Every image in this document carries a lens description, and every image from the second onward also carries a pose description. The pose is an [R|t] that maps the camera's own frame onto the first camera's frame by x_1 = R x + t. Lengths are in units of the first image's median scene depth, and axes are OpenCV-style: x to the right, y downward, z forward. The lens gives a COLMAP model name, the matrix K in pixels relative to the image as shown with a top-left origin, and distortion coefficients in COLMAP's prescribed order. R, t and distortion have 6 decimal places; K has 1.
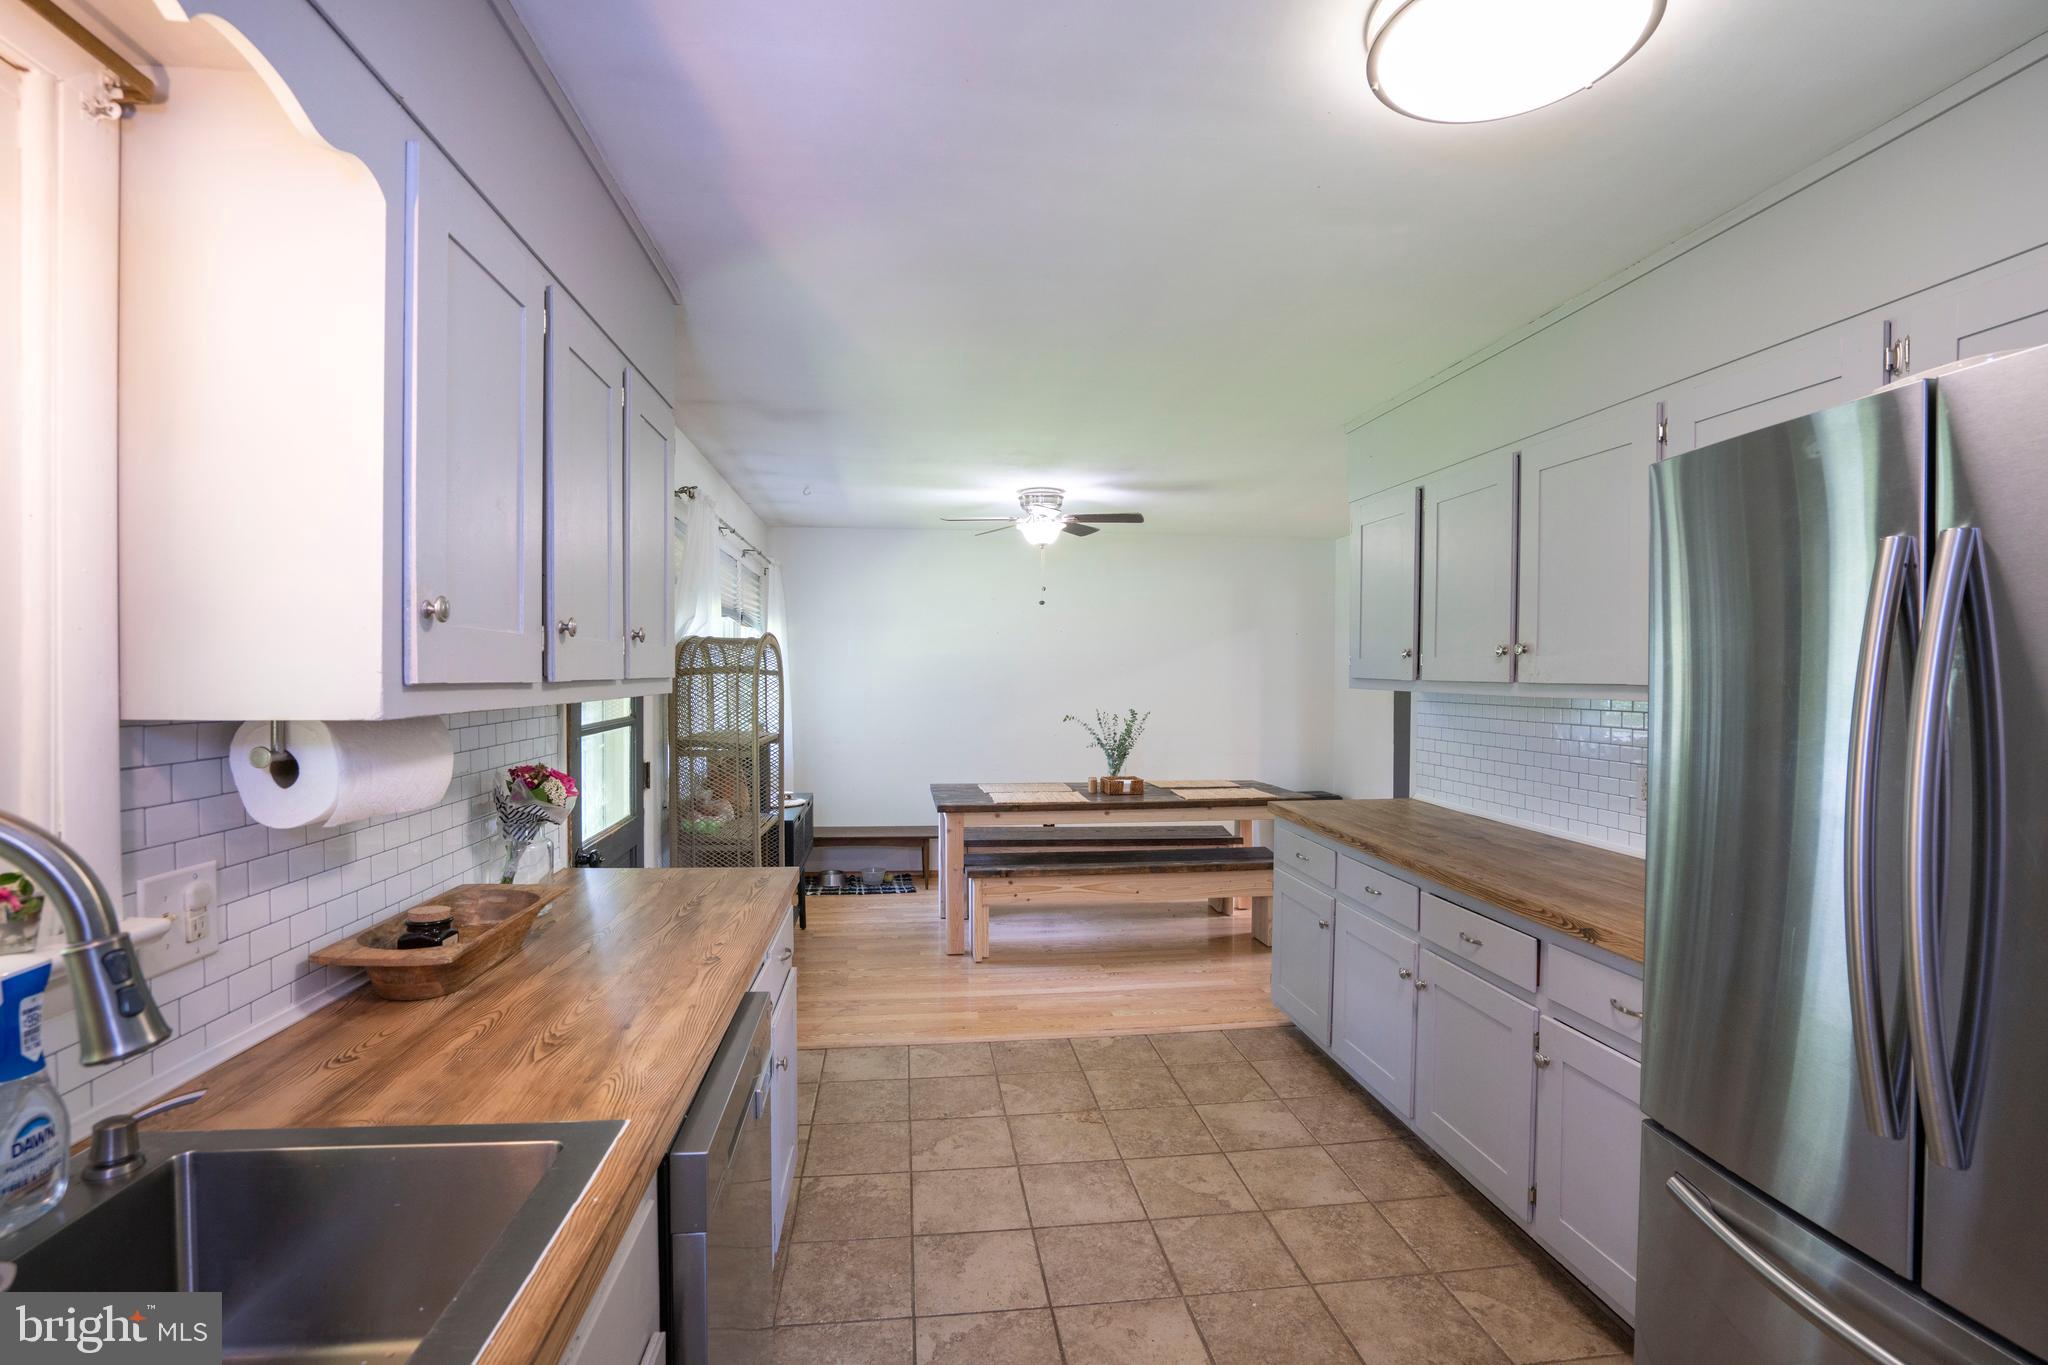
lens RADIAL K [[944.7, 0, 1018.3], [0, 944.7, 687.3], [0, 0, 1]] dist [-0.051535, 0.015486]
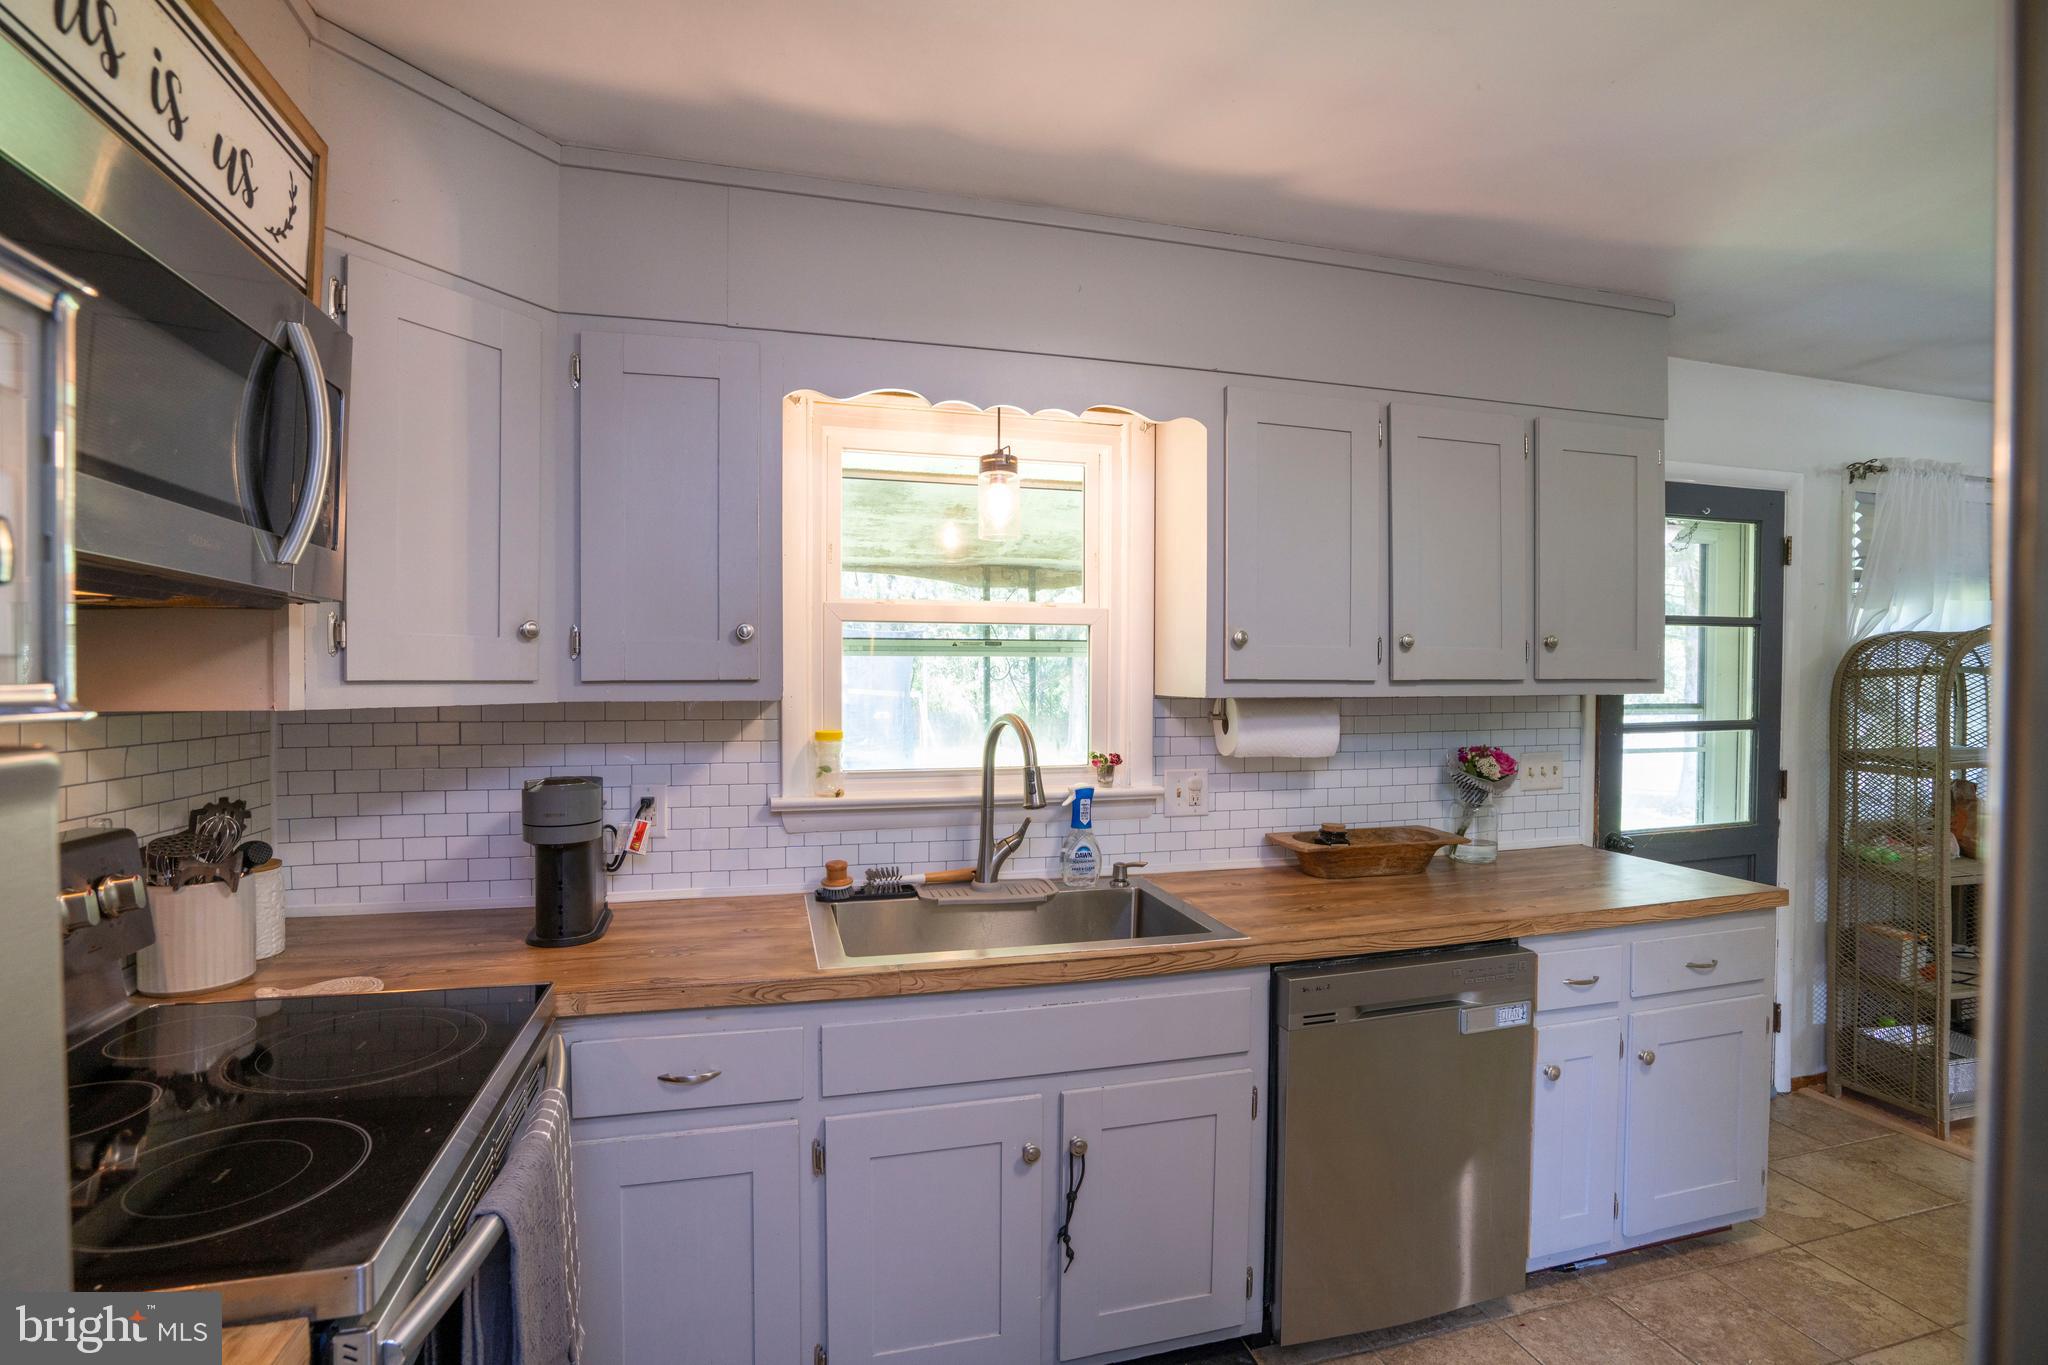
lens RADIAL K [[944.7, 0, 1030.5], [0, 944.7, 686.4], [0, 0, 1]] dist [-0.051535, 0.015486]
pose [[0.151363, 0.007808, -0.988447, 0.484959], [-0.015059, 0.999871, 0.005592, 0.002671], [0.988363, 0.014038, 0.151461, 0.138699]]
